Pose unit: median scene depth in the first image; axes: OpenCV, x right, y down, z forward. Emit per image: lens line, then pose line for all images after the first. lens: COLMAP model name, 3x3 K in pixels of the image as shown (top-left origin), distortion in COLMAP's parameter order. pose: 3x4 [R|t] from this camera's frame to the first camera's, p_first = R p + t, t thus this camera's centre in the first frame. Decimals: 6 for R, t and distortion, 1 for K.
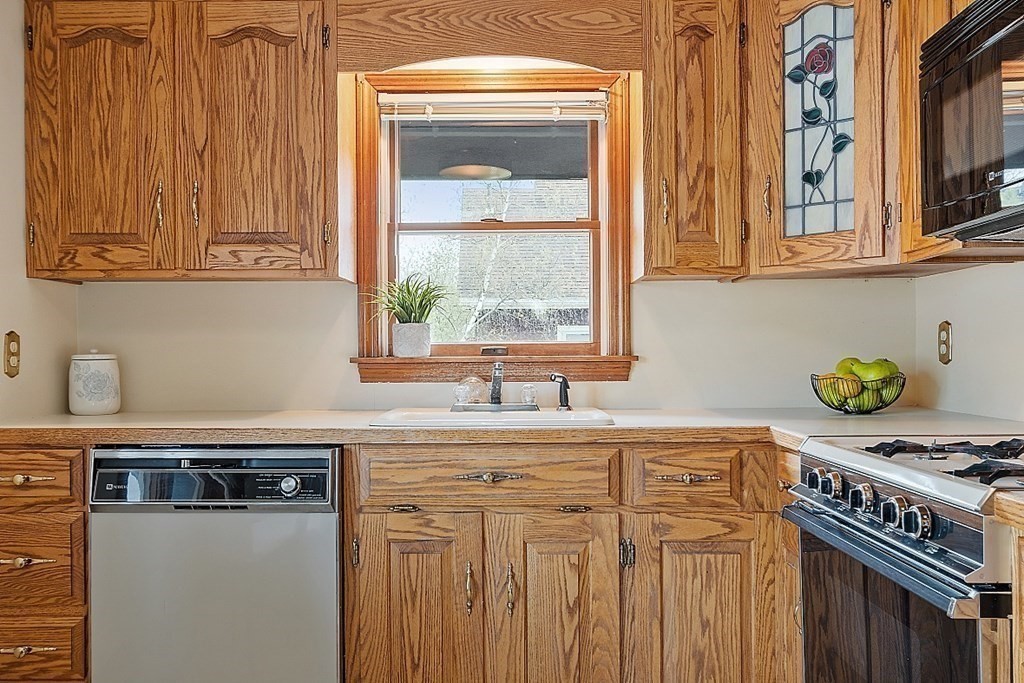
lens RADIAL K [[919.0, 0, 511.3], [0, 919.0, 353.6], [0, 0, 1]] dist [0.005274, -0.000894]
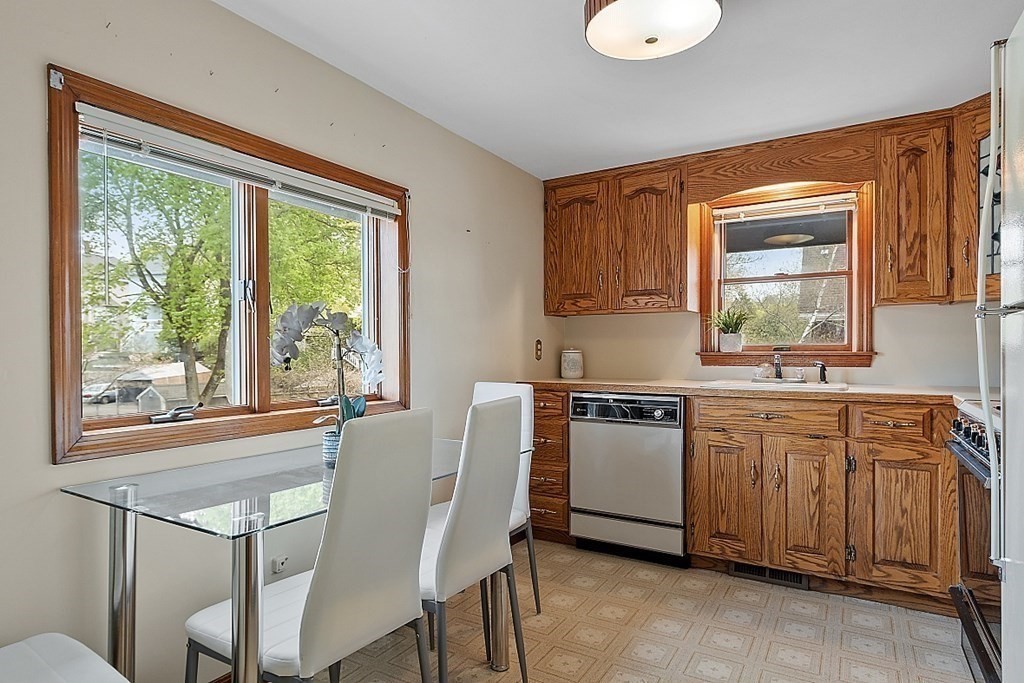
lens RADIAL K [[567.6, 0, 511.6], [0, 567.6, 356.4], [0, 0, 1]] dist [0.000642, 0.000323]
pose [[0.862840, 0.008315, -0.505408, 0.098582], [-0.003692, 0.999942, 0.010146, 0.002735], [0.505463, -0.006889, 0.862821, -0.223728]]
